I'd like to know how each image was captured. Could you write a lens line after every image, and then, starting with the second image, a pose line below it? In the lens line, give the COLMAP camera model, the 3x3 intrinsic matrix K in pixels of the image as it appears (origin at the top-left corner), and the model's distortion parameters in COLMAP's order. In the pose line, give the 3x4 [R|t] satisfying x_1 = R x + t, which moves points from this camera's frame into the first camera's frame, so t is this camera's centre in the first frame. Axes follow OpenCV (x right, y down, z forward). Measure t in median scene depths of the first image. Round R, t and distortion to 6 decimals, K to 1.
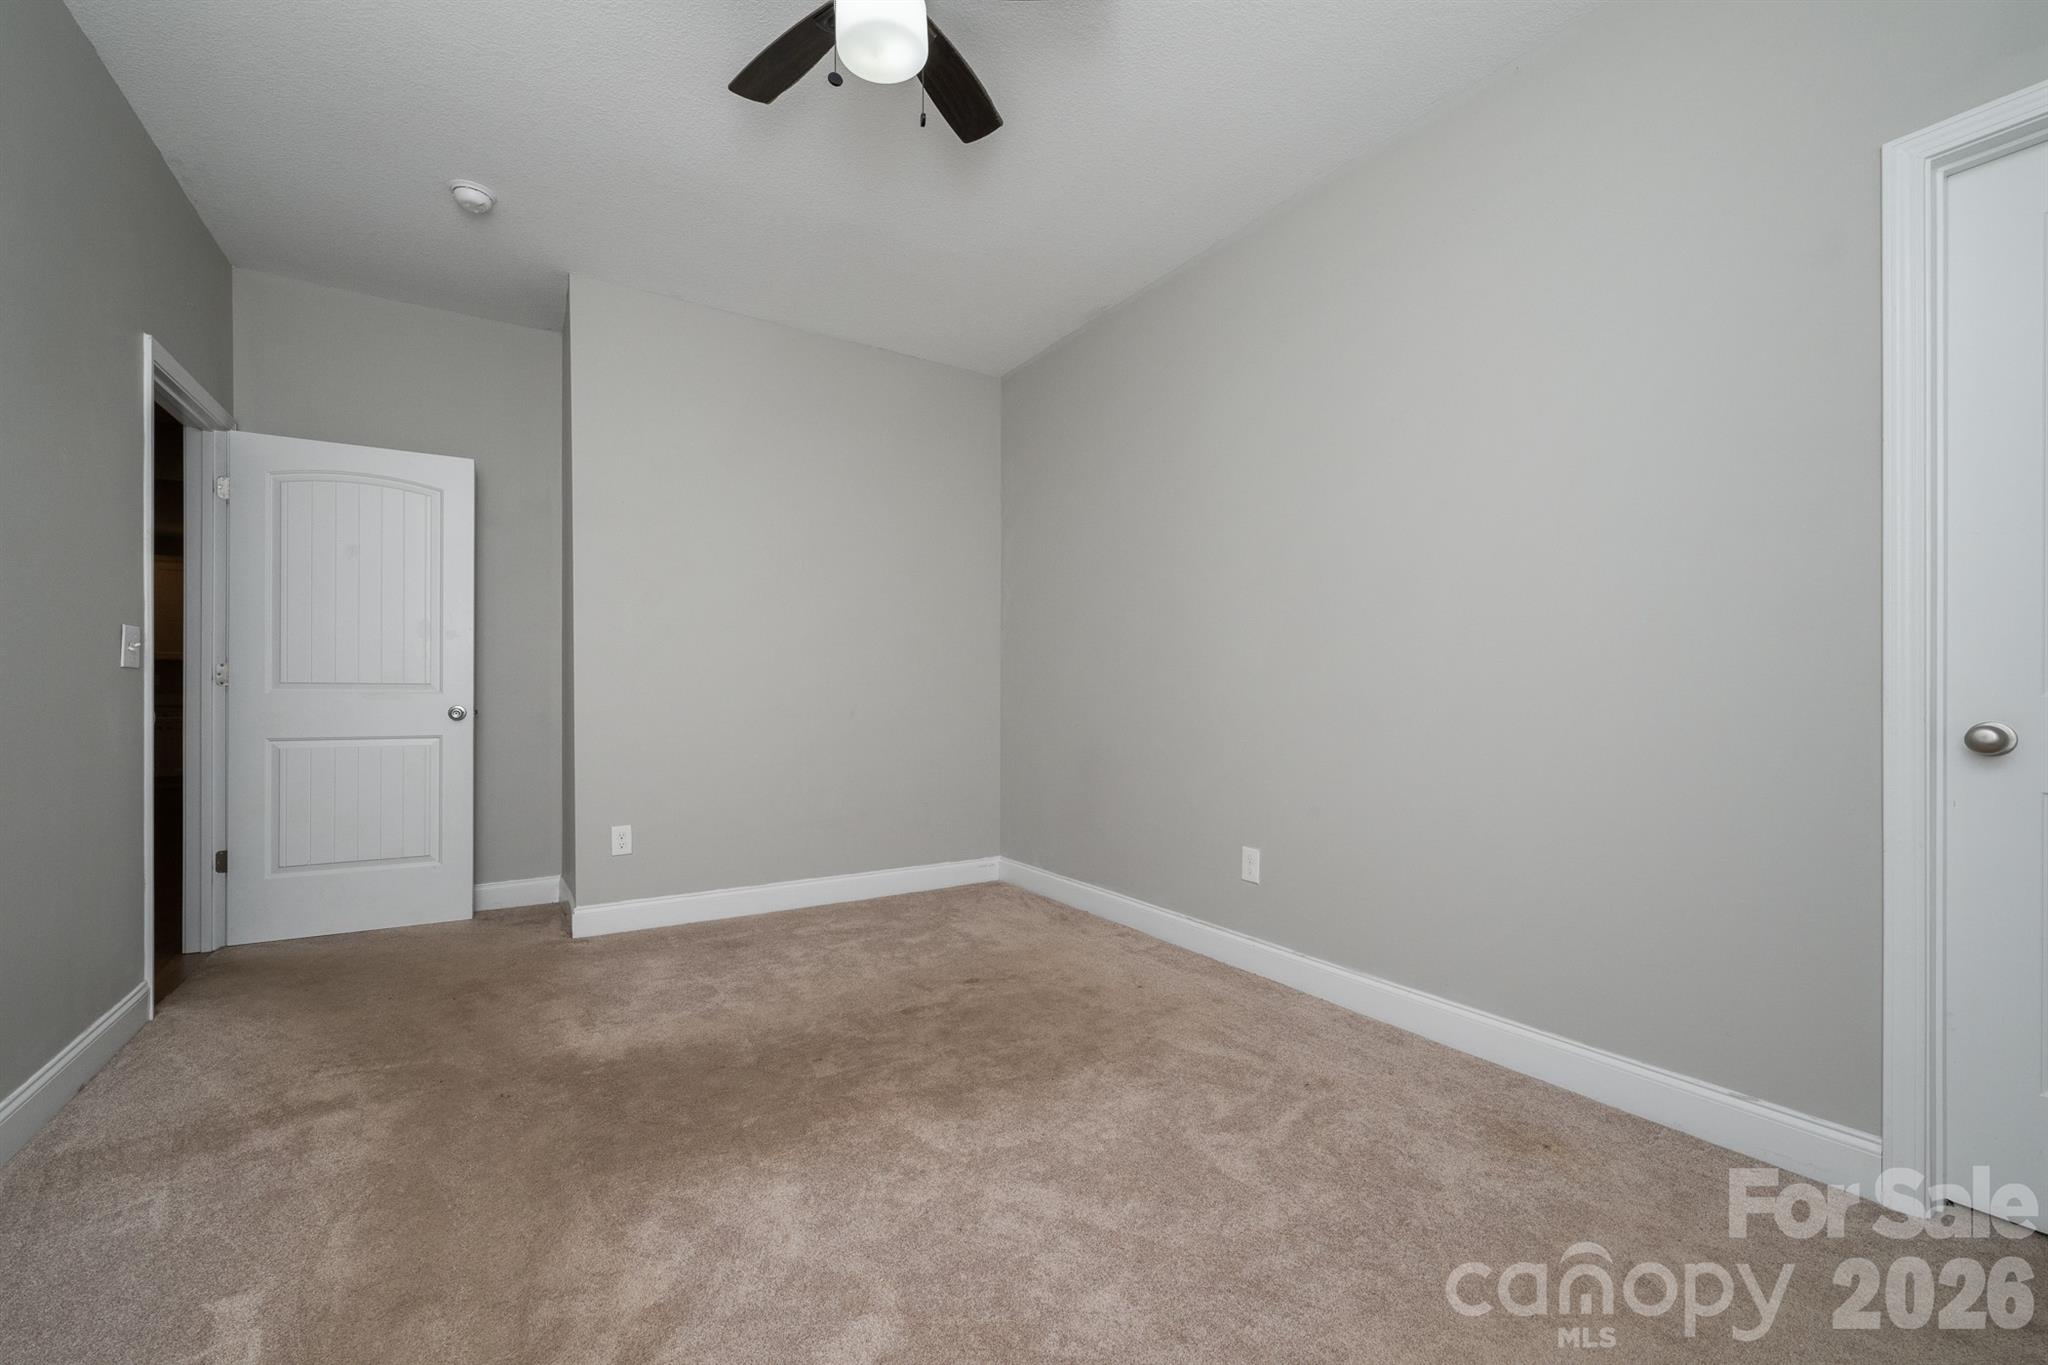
lens RADIAL K [[811.4, 0, 1020.2], [0, 811.4, 689.3], [0, 0, 1]] dist [-0.000129, -0.000443]
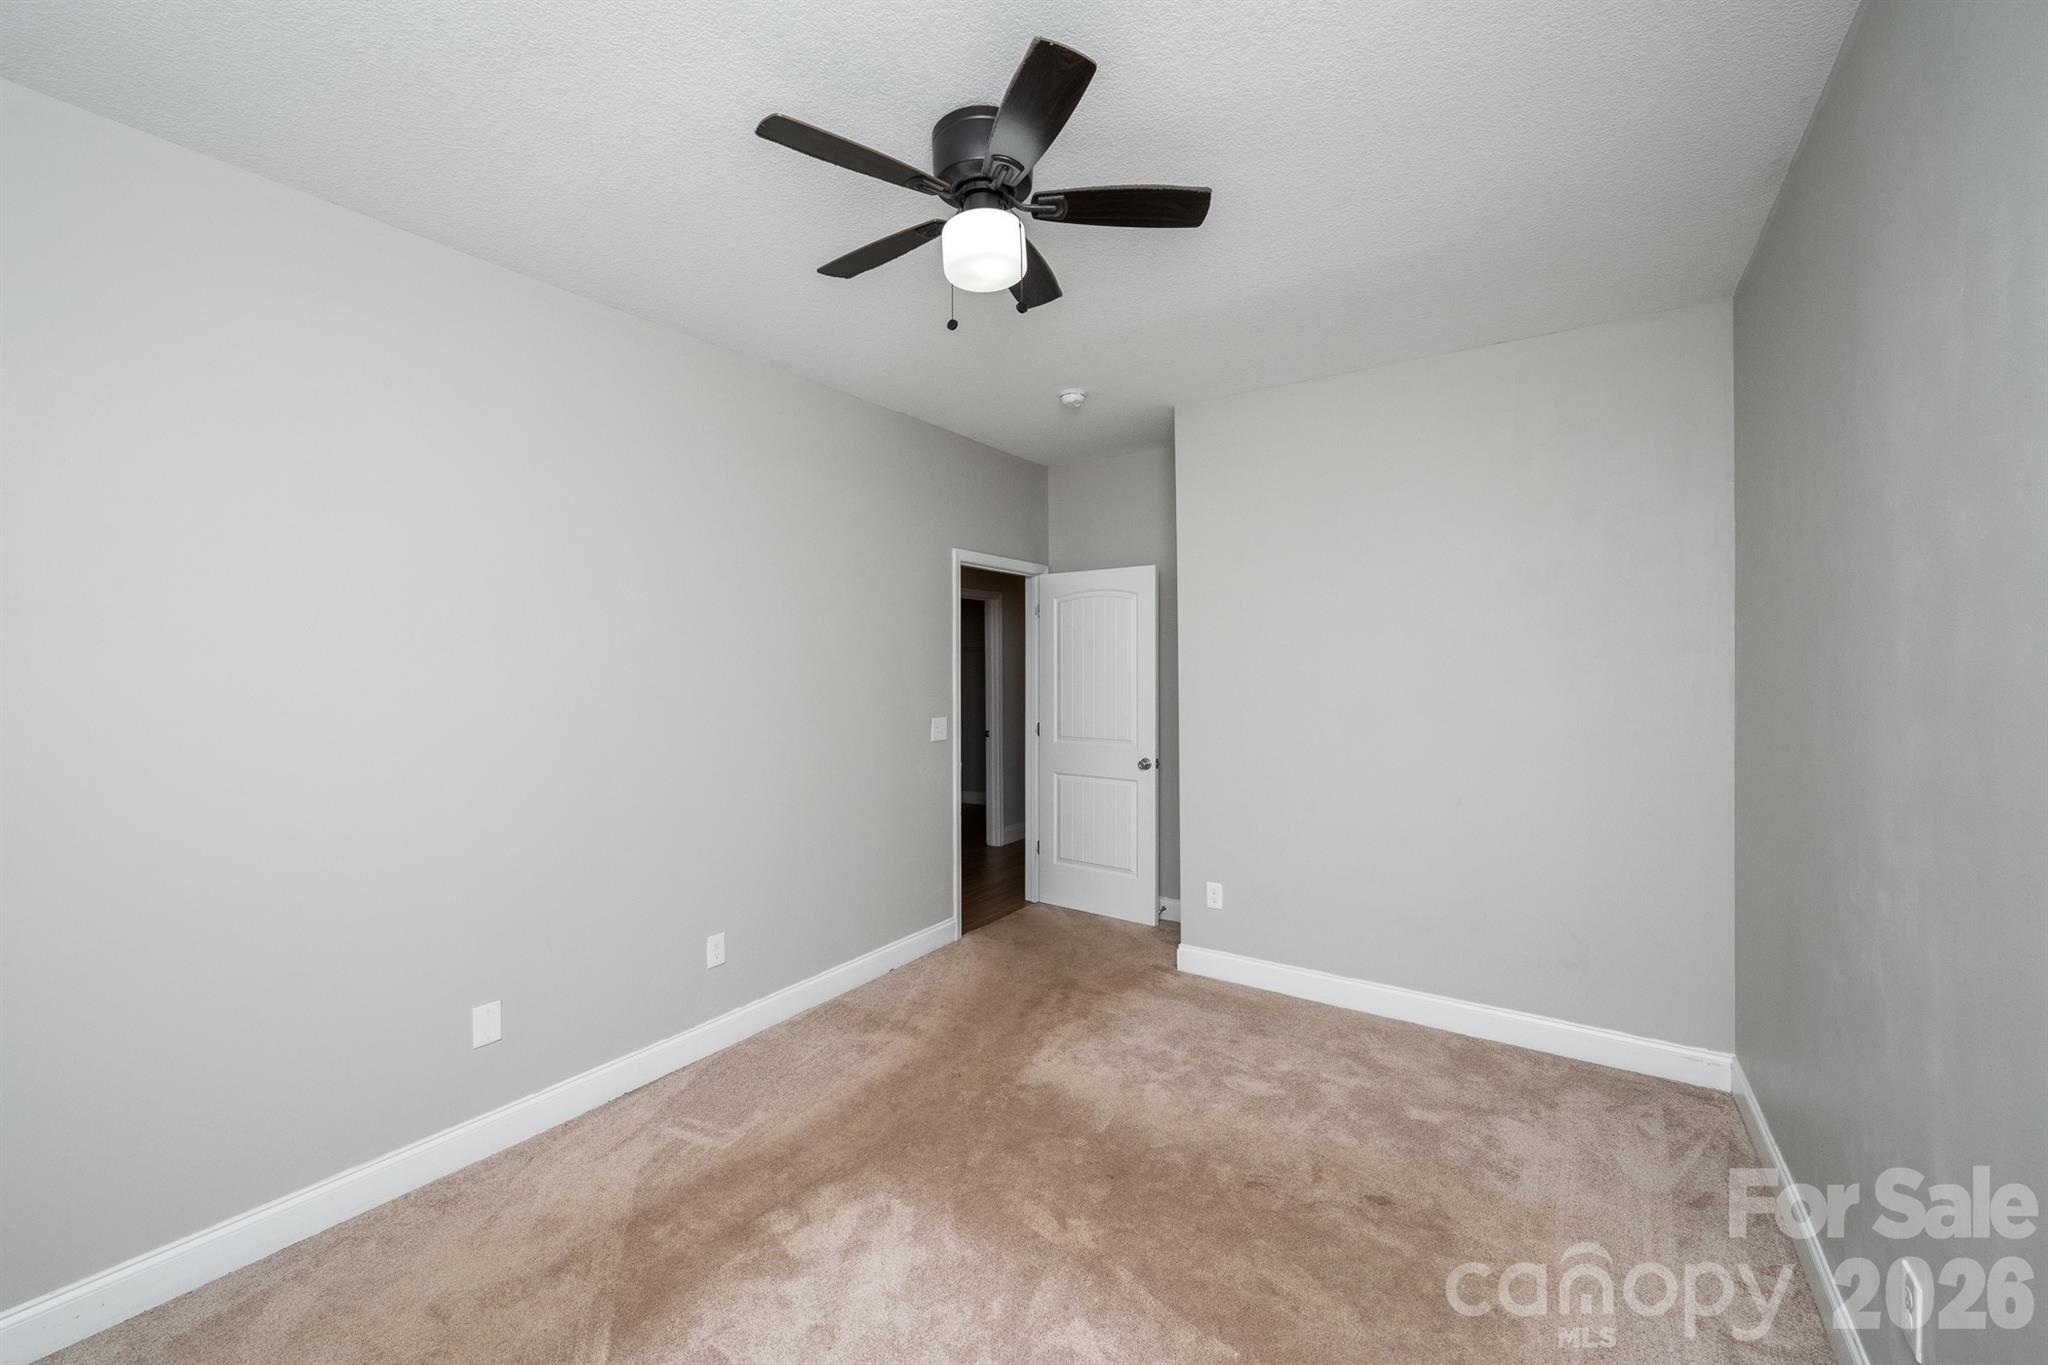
lens RADIAL K [[811.4, 0, 1009.0], [0, 811.4, 673.2], [0, 0, 1]] dist [-0.000129, -0.000443]
pose [[0.398892, 0.000235, -0.916998, 0.433470], [0.007920, 0.999962, 0.003702, -0.130357], [0.916964, -0.008739, 0.398875, 0.307916]]
